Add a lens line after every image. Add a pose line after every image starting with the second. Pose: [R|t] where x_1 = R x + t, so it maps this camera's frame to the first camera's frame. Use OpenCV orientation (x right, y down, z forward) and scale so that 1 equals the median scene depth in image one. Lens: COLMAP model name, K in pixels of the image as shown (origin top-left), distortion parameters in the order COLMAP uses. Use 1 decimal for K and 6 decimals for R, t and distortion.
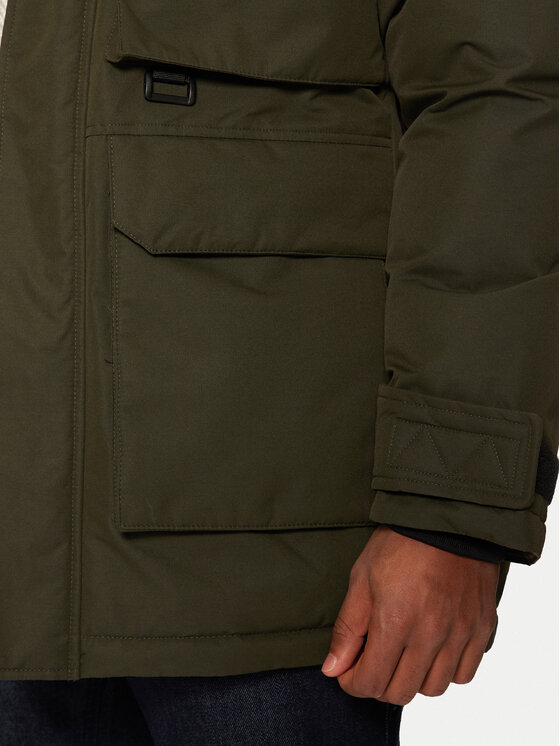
lens RADIAL K [[1790.3, 0, 280.0], [0, 1790.3, 373.0], [0, 0, 1]] dist [-0.043360, -0.172169]
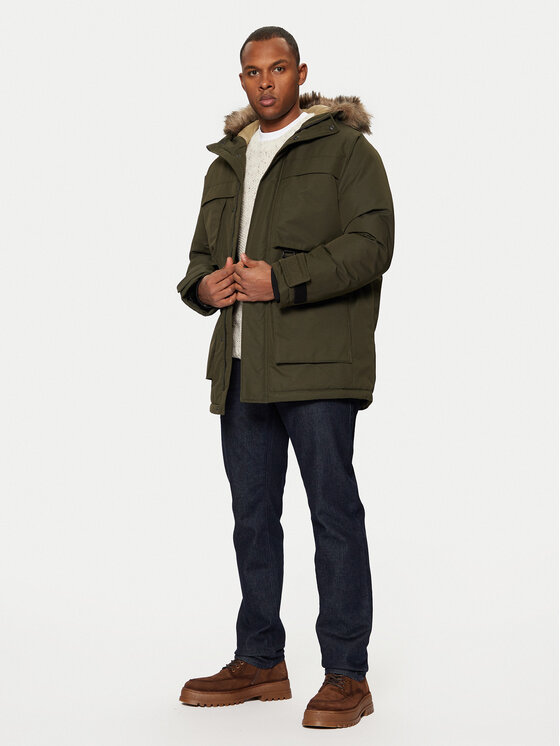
lens RADIAL K [[1050.6, 0, 280.0], [0, 1050.6, 373.0], [0, 0, 1]] dist [0.000124, -0.000261]
pose [[0.996711, 0.011374, -0.080233, 0.108269], [-0.000011, 0.990120, 0.140226, -0.224060], [0.081035, -0.139764, 0.986863, -1.318447]]
